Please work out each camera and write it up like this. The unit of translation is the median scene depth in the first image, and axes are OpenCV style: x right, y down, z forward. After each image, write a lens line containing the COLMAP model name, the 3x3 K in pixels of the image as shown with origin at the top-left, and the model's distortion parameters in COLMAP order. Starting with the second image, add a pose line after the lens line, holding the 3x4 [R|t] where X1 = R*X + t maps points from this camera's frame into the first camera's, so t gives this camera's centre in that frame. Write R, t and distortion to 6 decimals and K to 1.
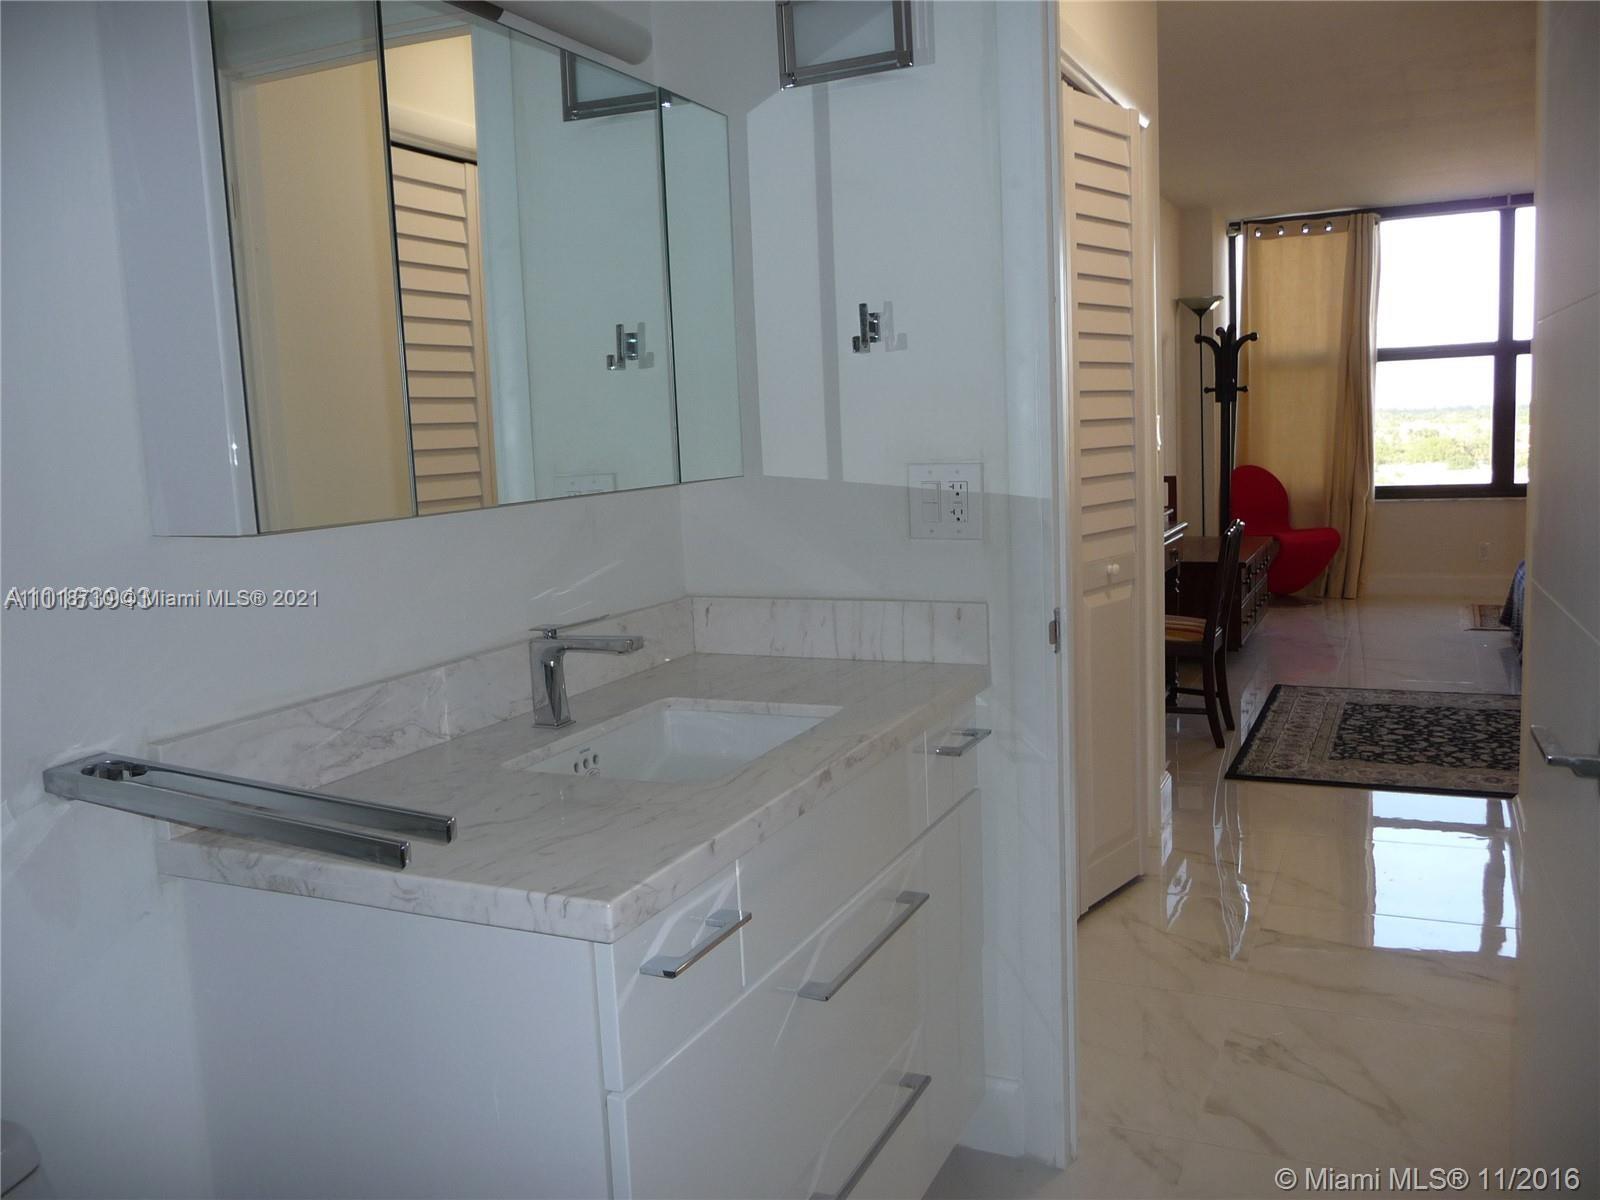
lens RADIAL K [[1314.1, 0, 795.3], [0, 1314.1, 589.9], [0, 0, 1]] dist [-0.051119, 0.053219]
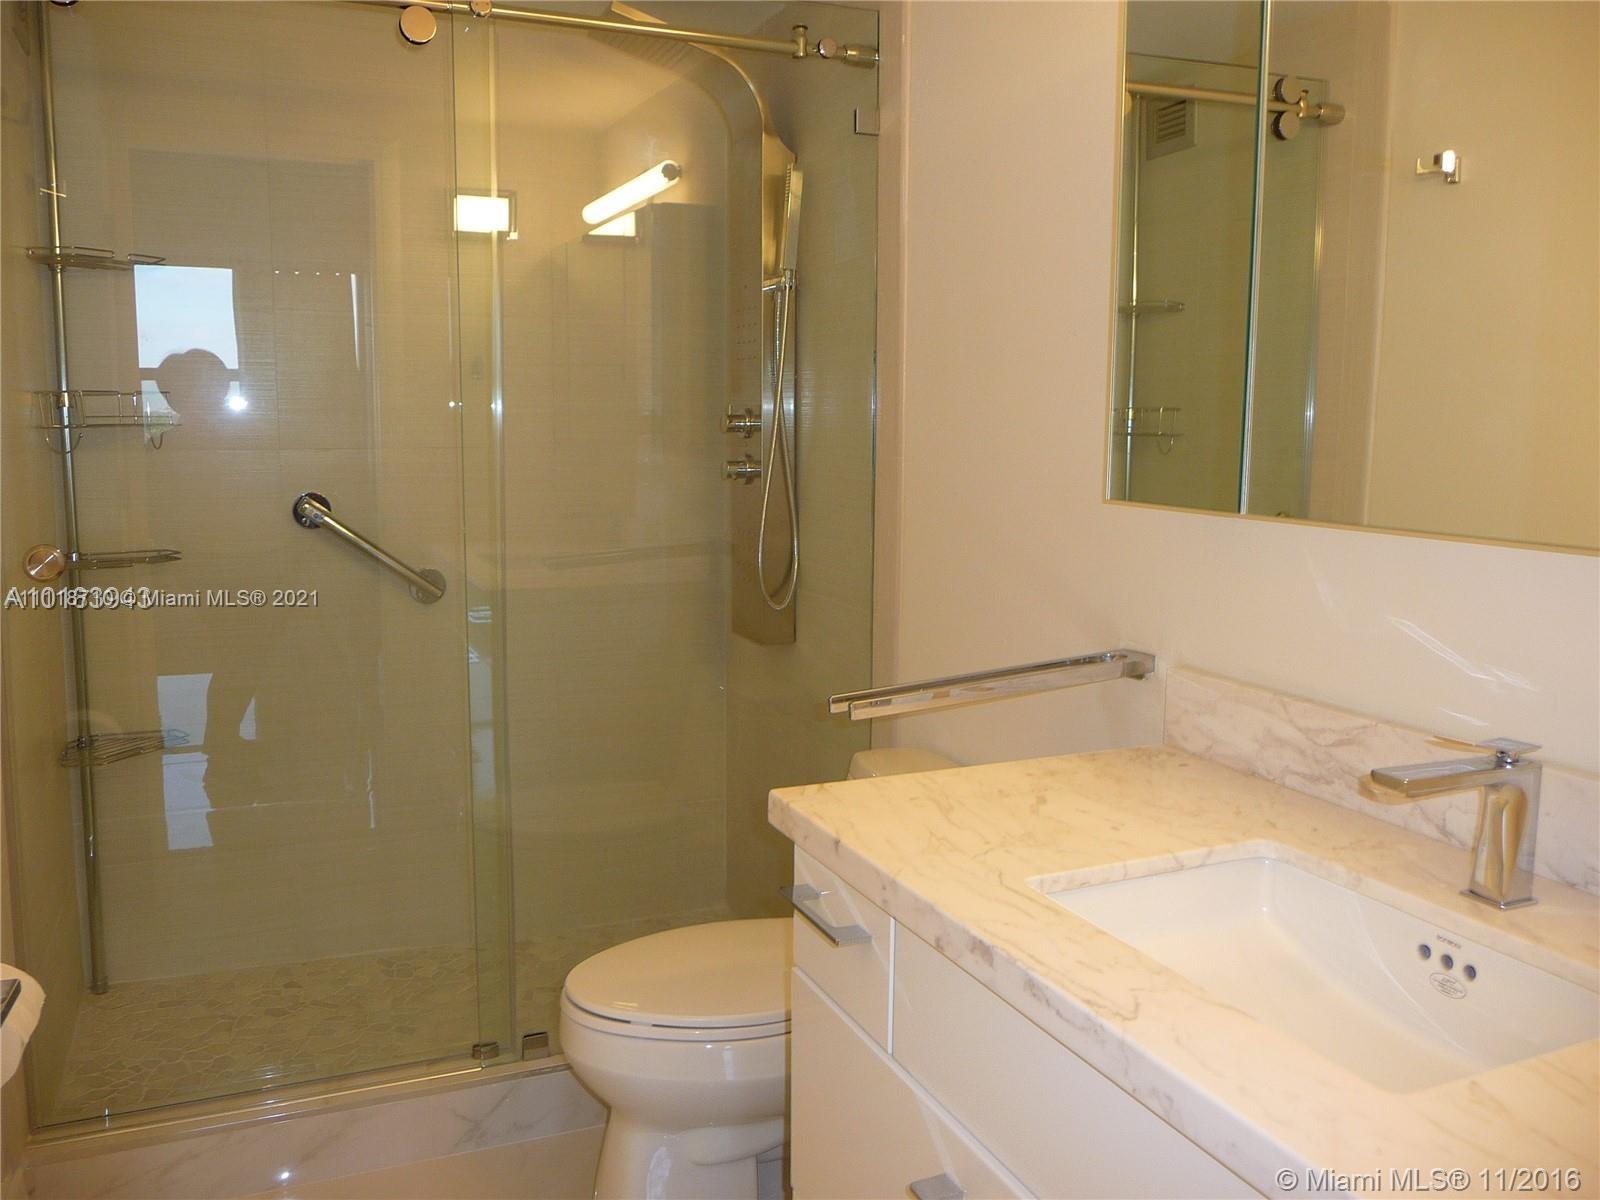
lens RADIAL K [[1314.1, 0, 795.3], [0, 1314.1, 589.9], [0, 0, 1]] dist [-0.051119, 0.053219]
pose [[-0.663827, 0.136476, -0.735329, 0.483365], [-0.073783, 0.966462, 0.245982, -0.170573], [0.744238, 0.217544, -0.631494, 1.134342]]
